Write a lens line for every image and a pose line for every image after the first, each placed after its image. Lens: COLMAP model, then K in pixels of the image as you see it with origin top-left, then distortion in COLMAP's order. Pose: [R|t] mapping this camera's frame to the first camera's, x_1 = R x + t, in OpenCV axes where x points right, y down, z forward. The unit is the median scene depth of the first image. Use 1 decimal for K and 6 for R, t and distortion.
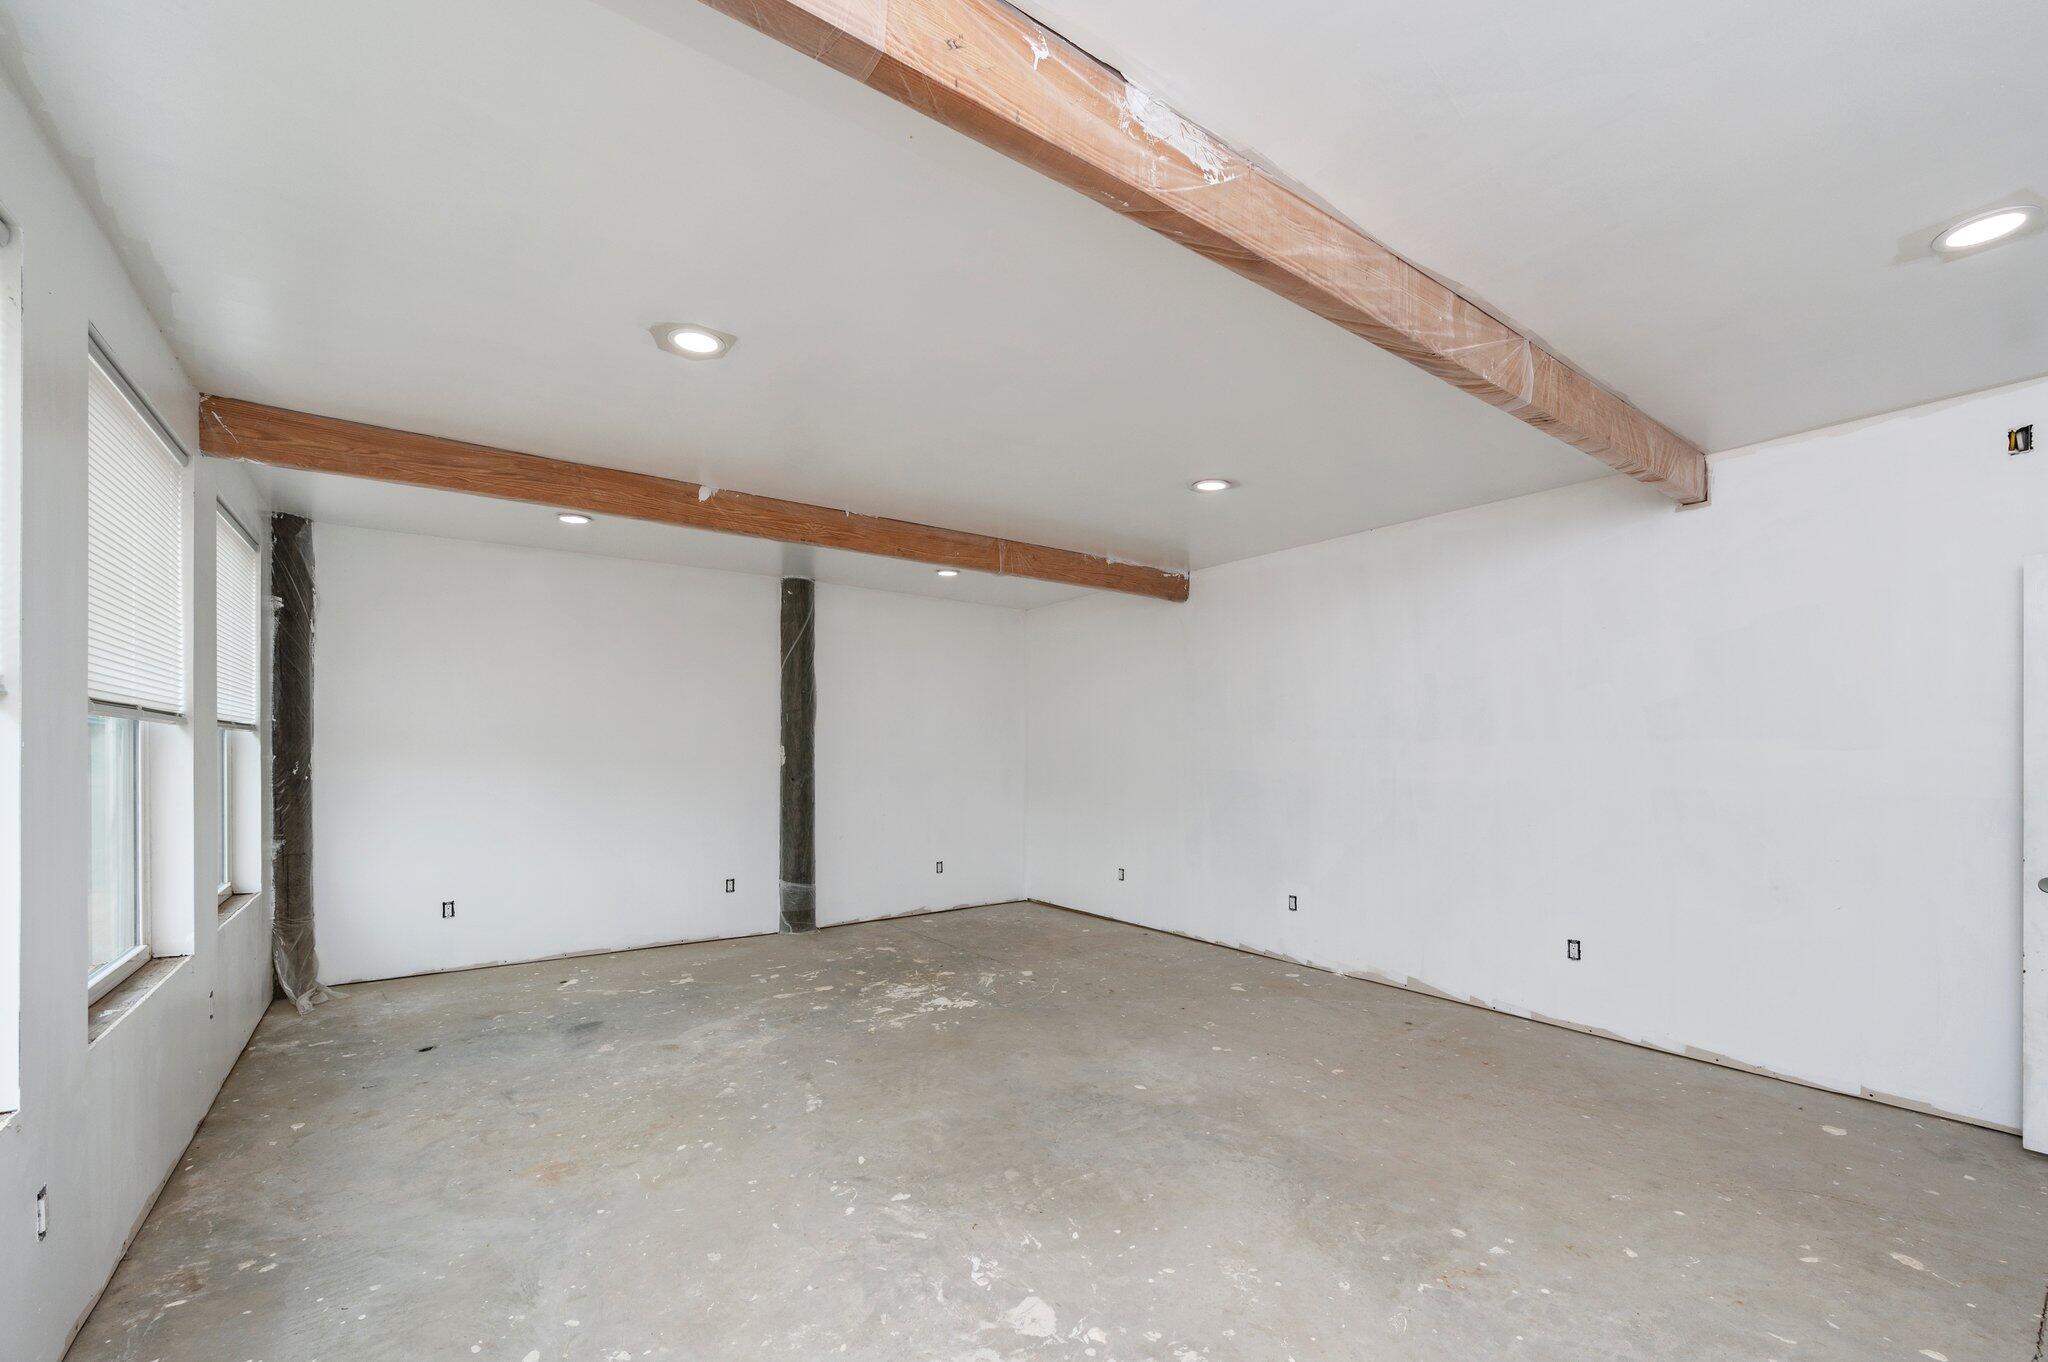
lens RADIAL K [[841.4, 0, 1016.6], [0, 841.4, 711.3], [0, 0, 1]] dist [-0.006395, -0.000273]
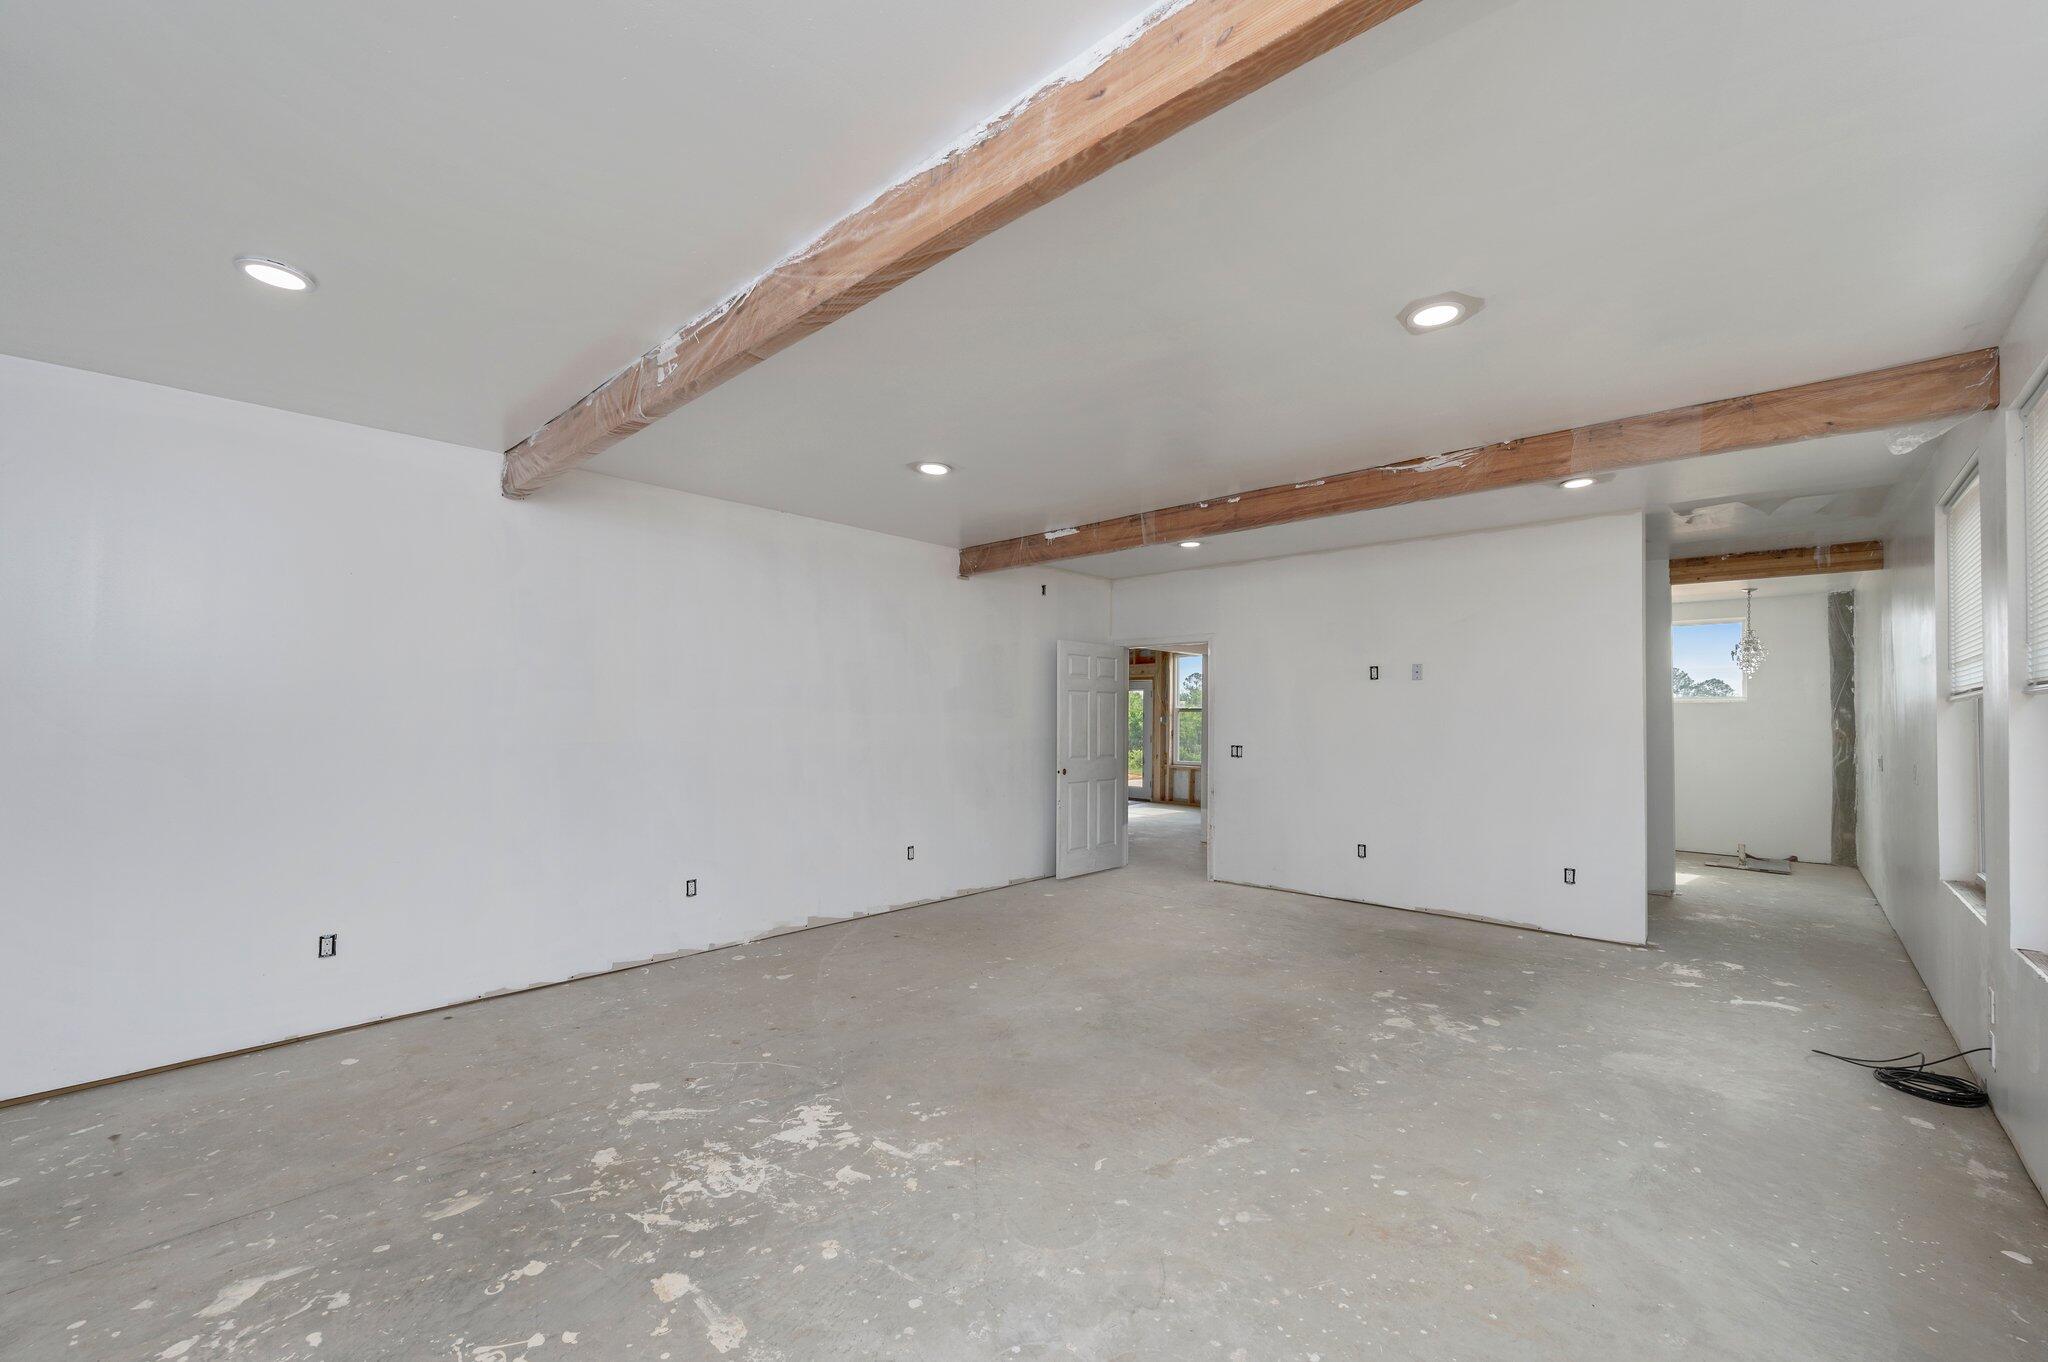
lens RADIAL K [[823.4, 0, 1028.6], [0, 823.4, 693.2], [0, 0, 1]] dist [-0.004702, -0.000096]
pose [[-0.207353, 0.027553, 0.977878, -0.733064], [-0.048810, 0.998067, -0.038472, 0.041291], [-0.977048, -0.055707, -0.205607, 0.999990]]
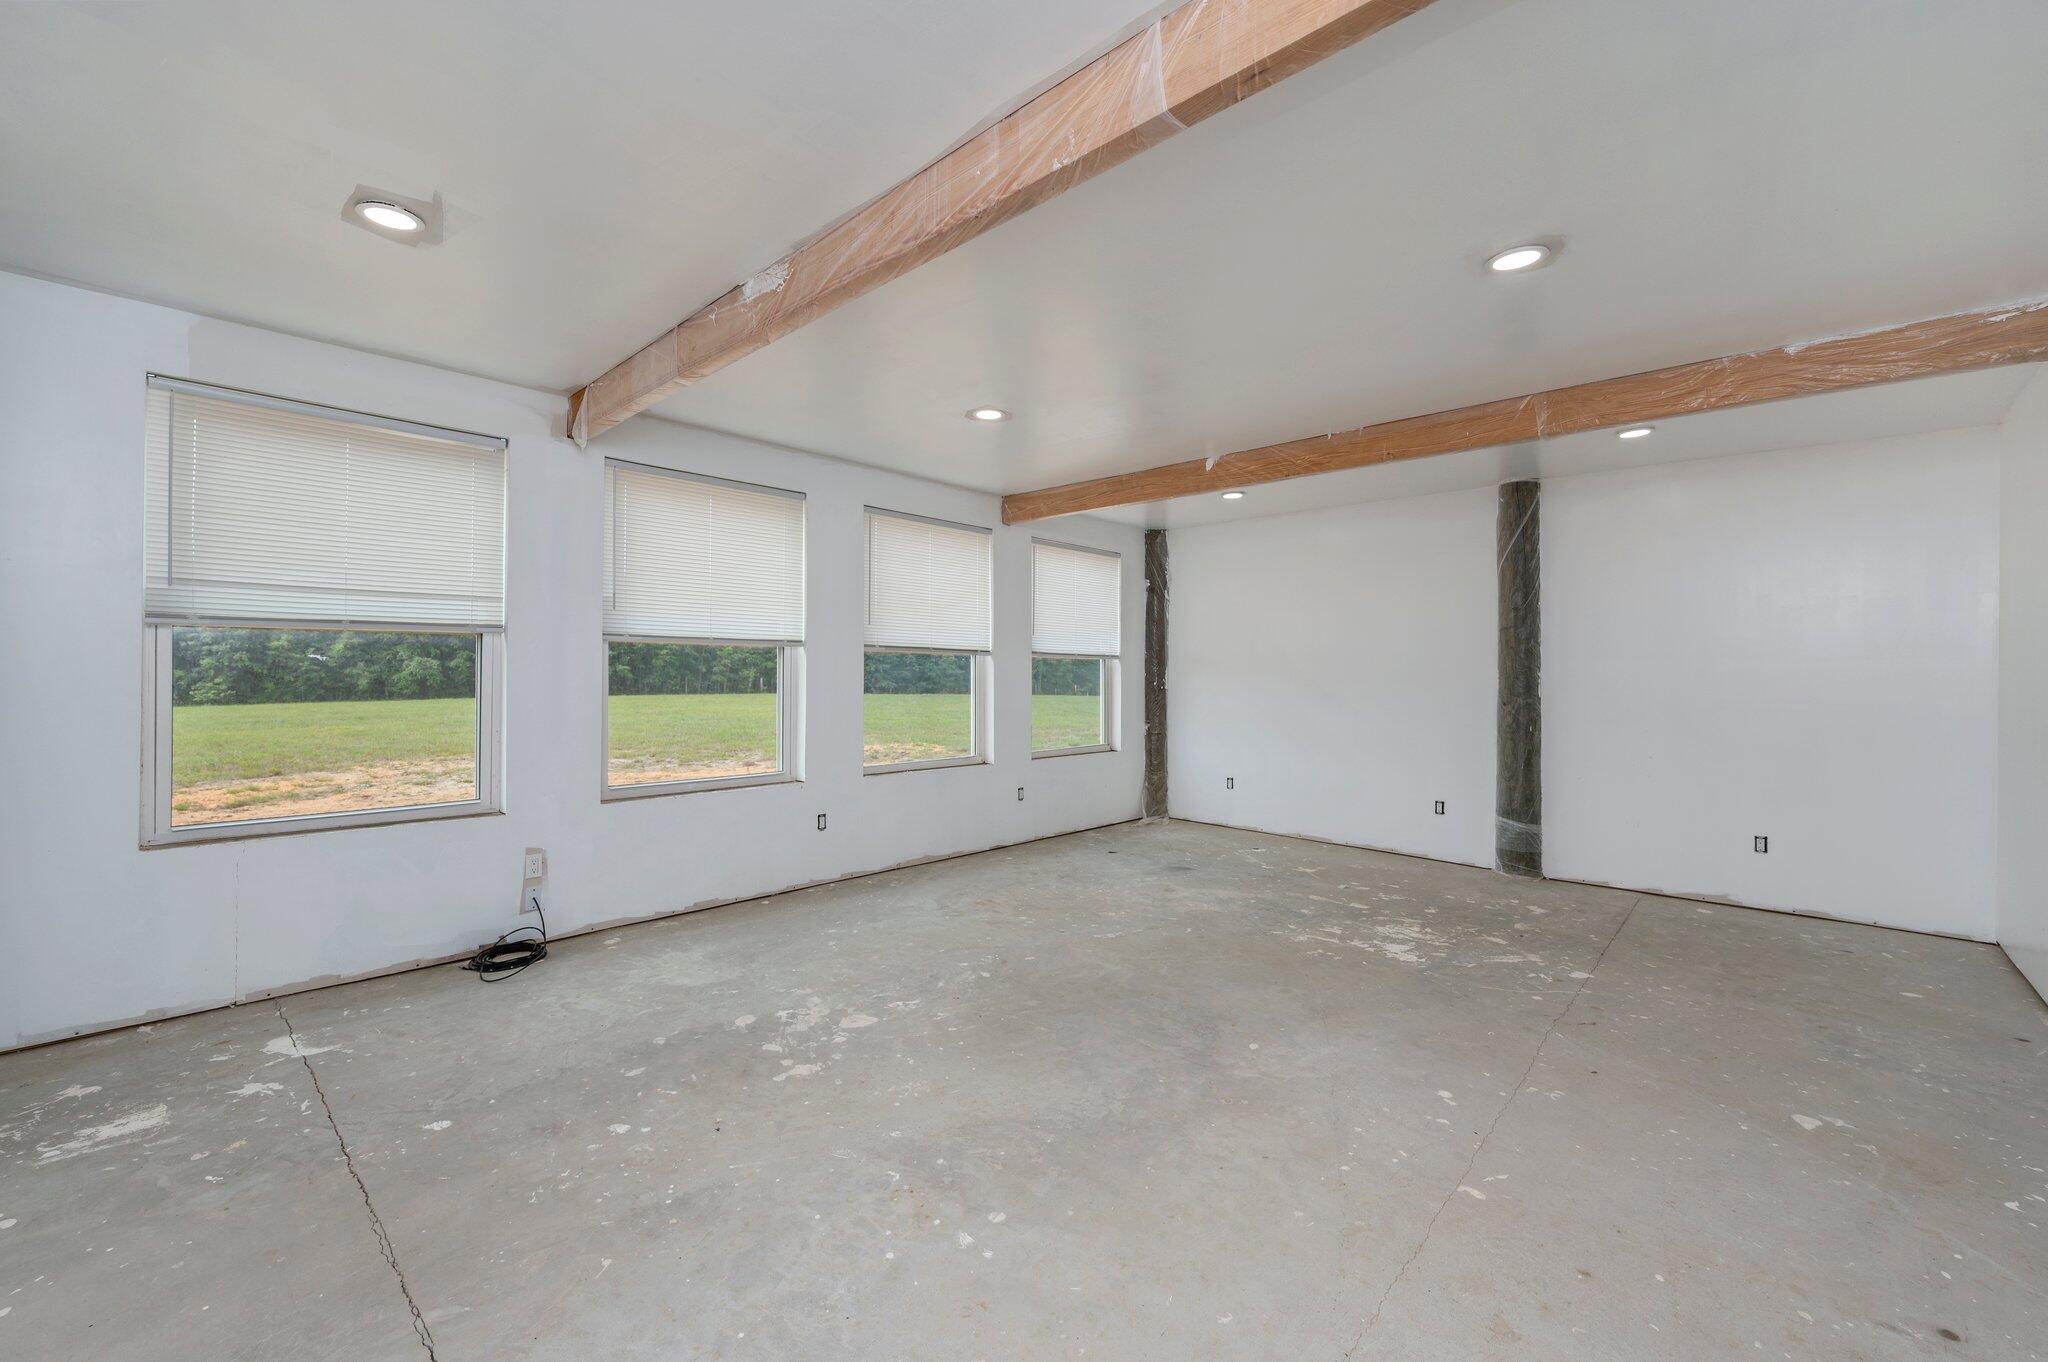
lens RADIAL K [[816.0, 0, 1031.2], [0, 816.0, 658.8], [0, 0, 1]] dist [-0.002508, 0.000225]
pose [[0.199161, -0.017678, -0.979807, 0.710786], [0.034318, 0.999350, -0.011055, 0.032221], [0.979366, -0.031424, 0.199638, 0.461766]]
